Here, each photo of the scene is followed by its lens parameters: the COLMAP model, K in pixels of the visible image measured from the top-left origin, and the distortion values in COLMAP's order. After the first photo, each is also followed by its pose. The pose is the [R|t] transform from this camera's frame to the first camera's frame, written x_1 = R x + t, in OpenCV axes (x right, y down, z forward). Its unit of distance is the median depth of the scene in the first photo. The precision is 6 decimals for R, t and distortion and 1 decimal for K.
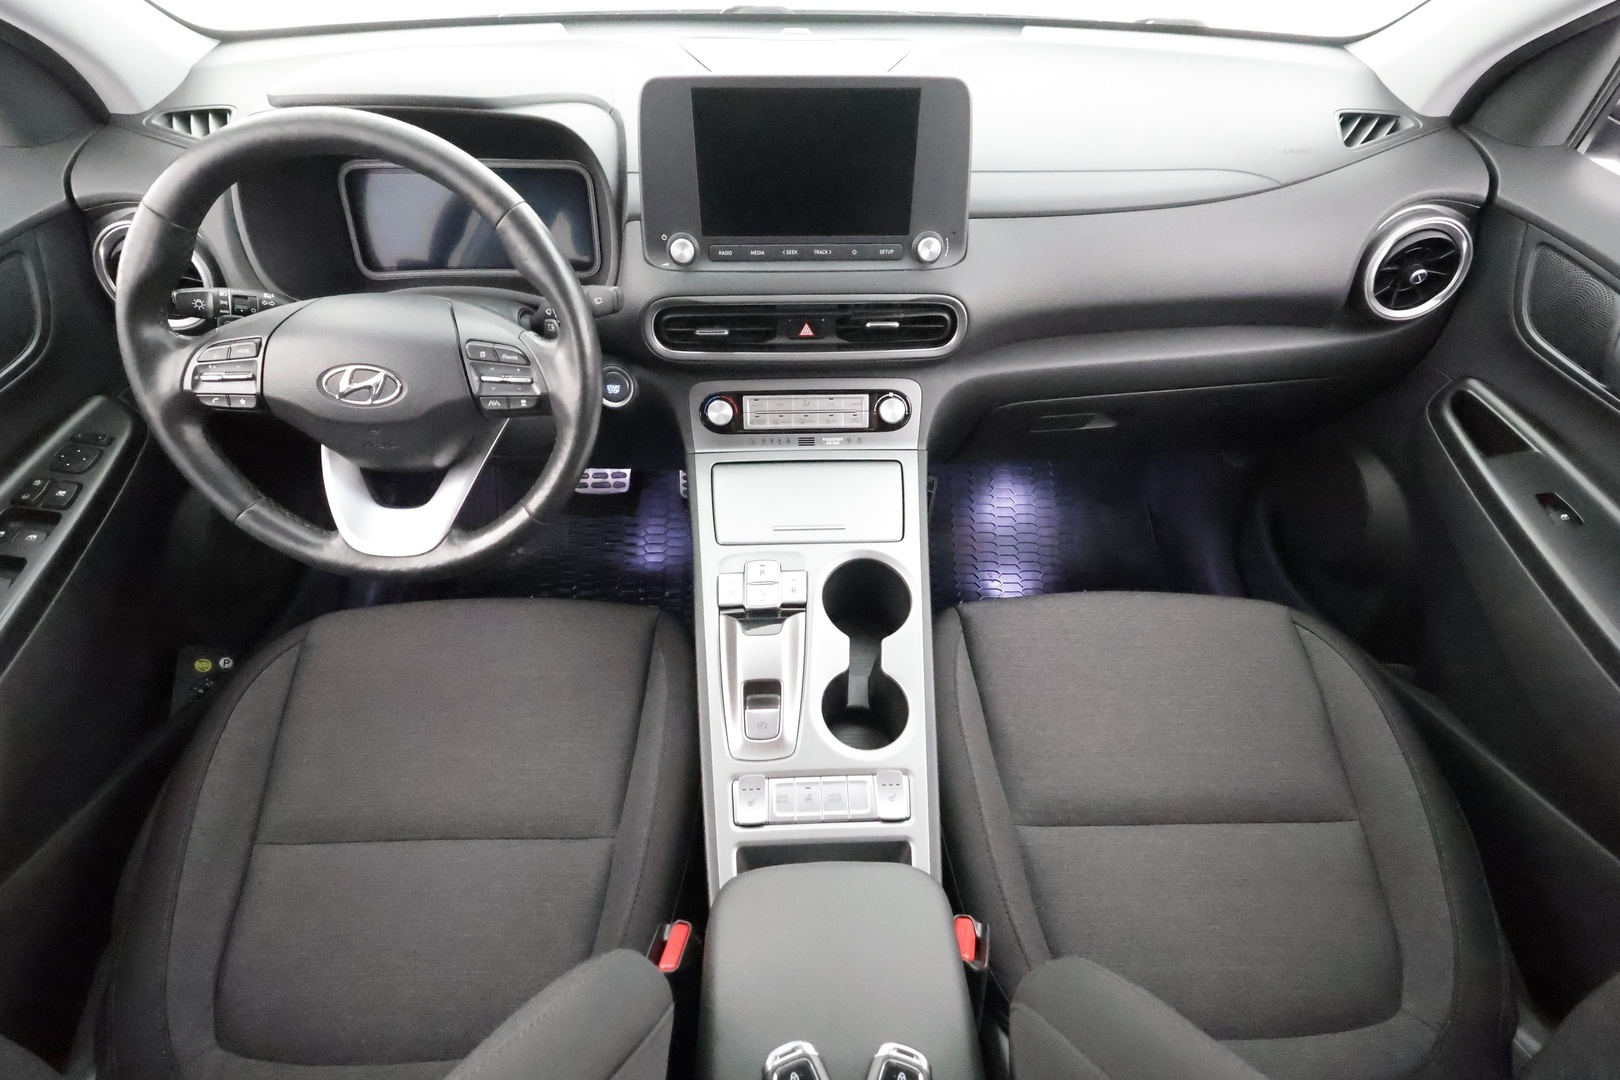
lens RADIAL K [[737.0, 0, 816.2], [0, 737.0, 539.5], [0, 0, 1]] dist [-0.002457, 0.000526]
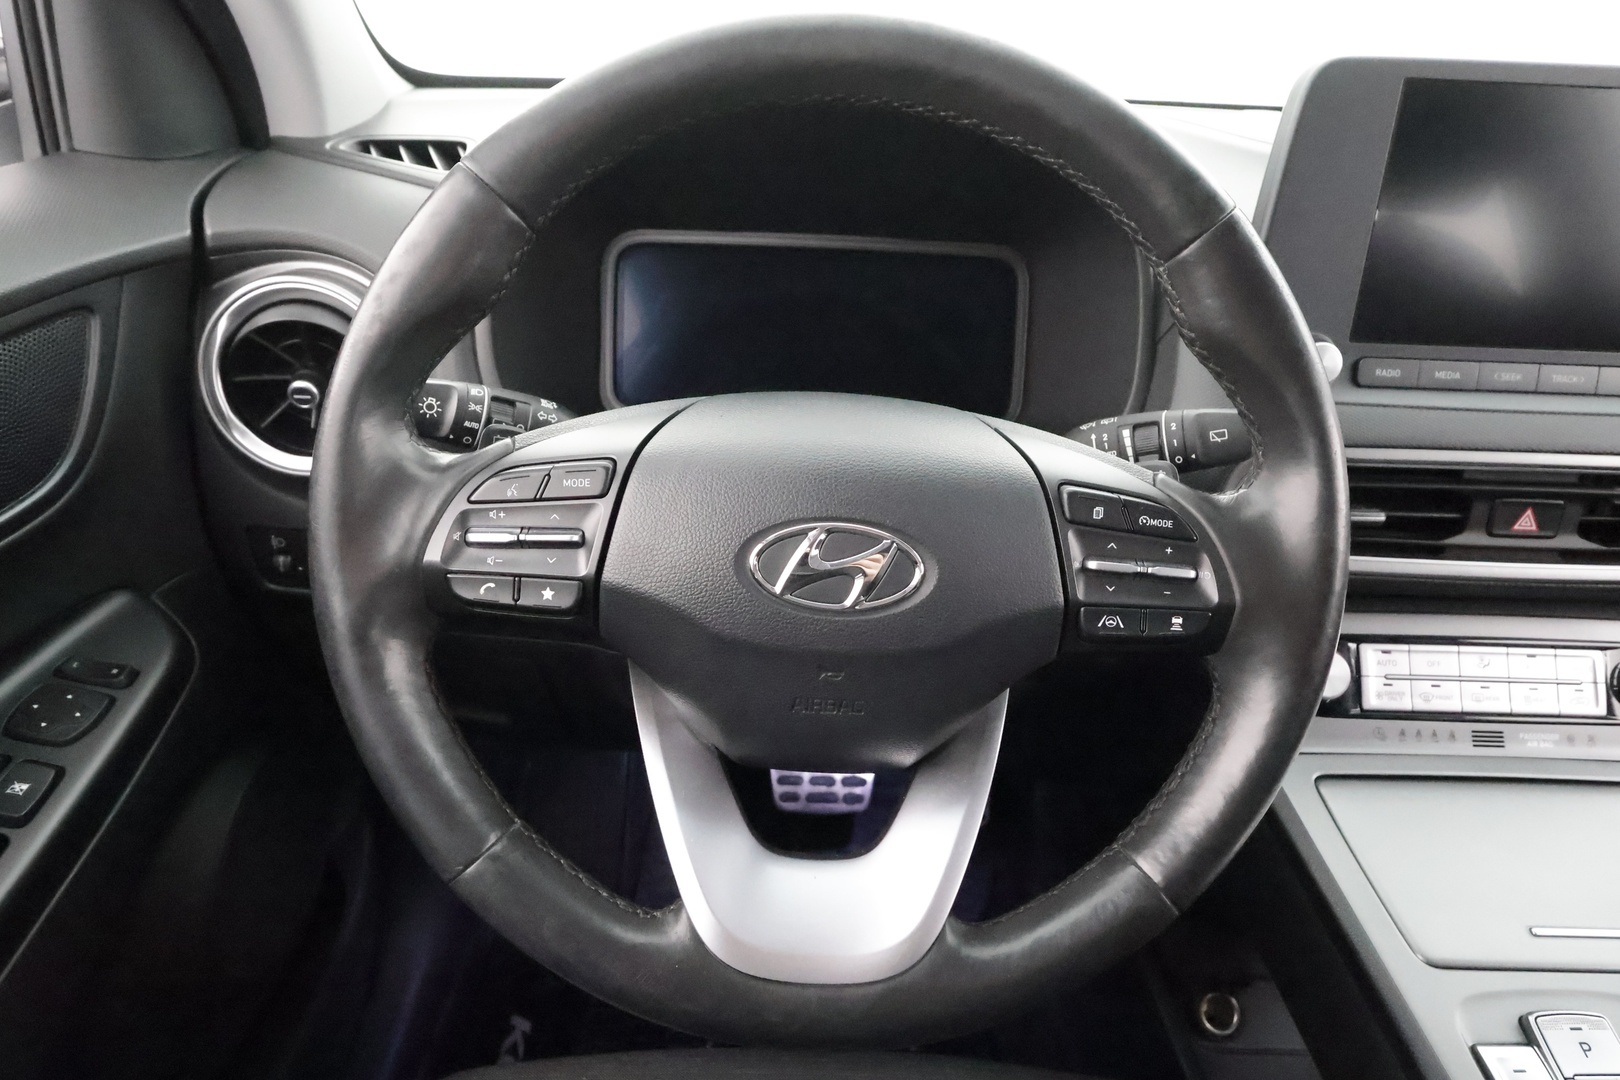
lens RADIAL K [[958.2, 0, 812.1], [0, 958.2, 555.5], [0, 0, 1]] dist [0.003575, 0.001547]
pose [[0.999154, 0.038140, -0.015374, -0.510039], [-0.041035, 0.949020, -0.312534, -0.032030], [0.002670, 0.312900, 0.949782, 0.378302]]
